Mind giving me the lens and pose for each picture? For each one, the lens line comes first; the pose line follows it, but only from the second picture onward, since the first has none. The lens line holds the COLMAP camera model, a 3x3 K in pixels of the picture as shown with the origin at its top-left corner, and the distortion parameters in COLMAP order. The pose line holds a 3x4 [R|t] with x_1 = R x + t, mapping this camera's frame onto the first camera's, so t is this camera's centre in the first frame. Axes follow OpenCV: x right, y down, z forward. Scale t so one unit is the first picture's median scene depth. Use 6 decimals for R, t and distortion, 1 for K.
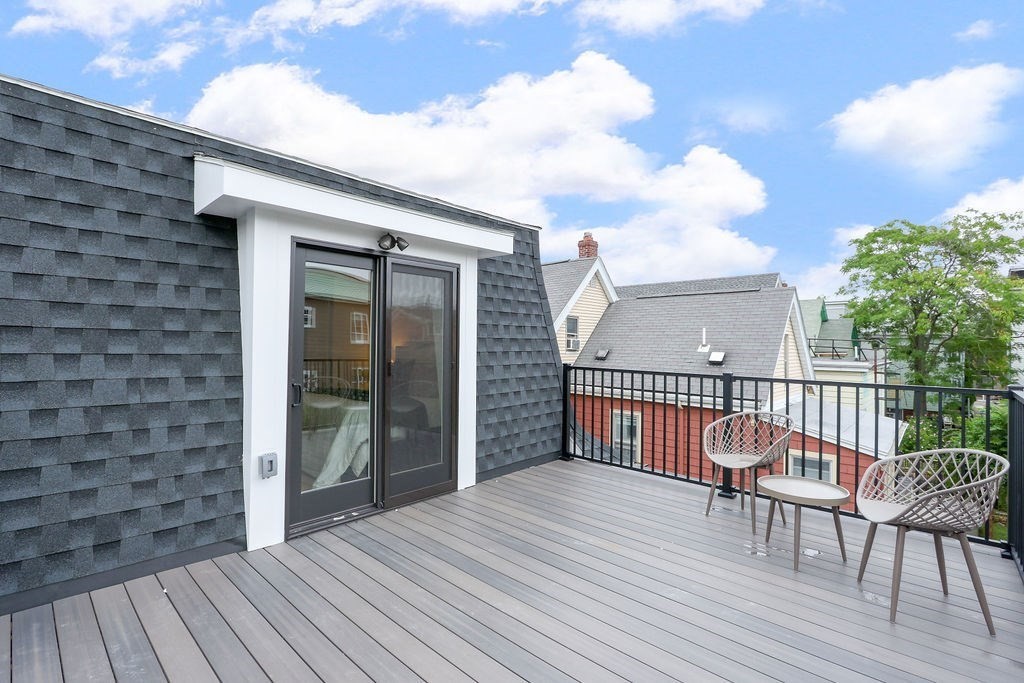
lens RADIAL K [[474.6, 0, 507.0], [0, 474.6, 337.8], [0, 0, 1]] dist [-0.003482, 0.002061]
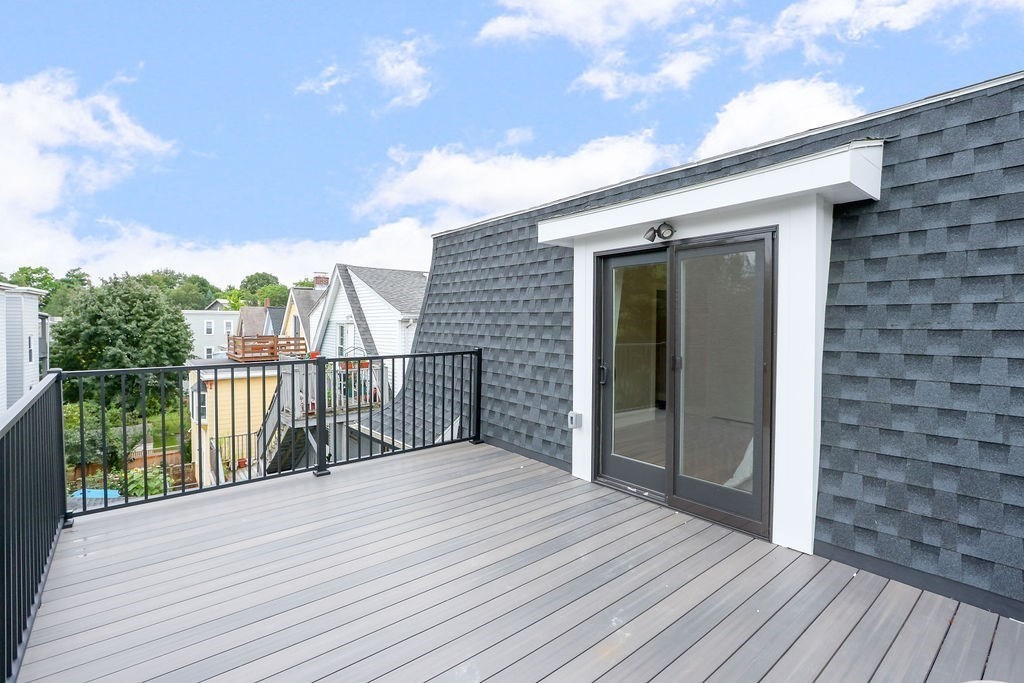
lens RADIAL K [[474.6, 0, 507.6], [0, 474.6, 344.9], [0, 0, 1]] dist [-0.003482, 0.002061]
pose [[-0.129698, 0.016313, -0.991419, 0.780815], [-0.012323, 0.999761, 0.018063, 0.019744], [0.991477, 0.014560, -0.129466, 0.831116]]
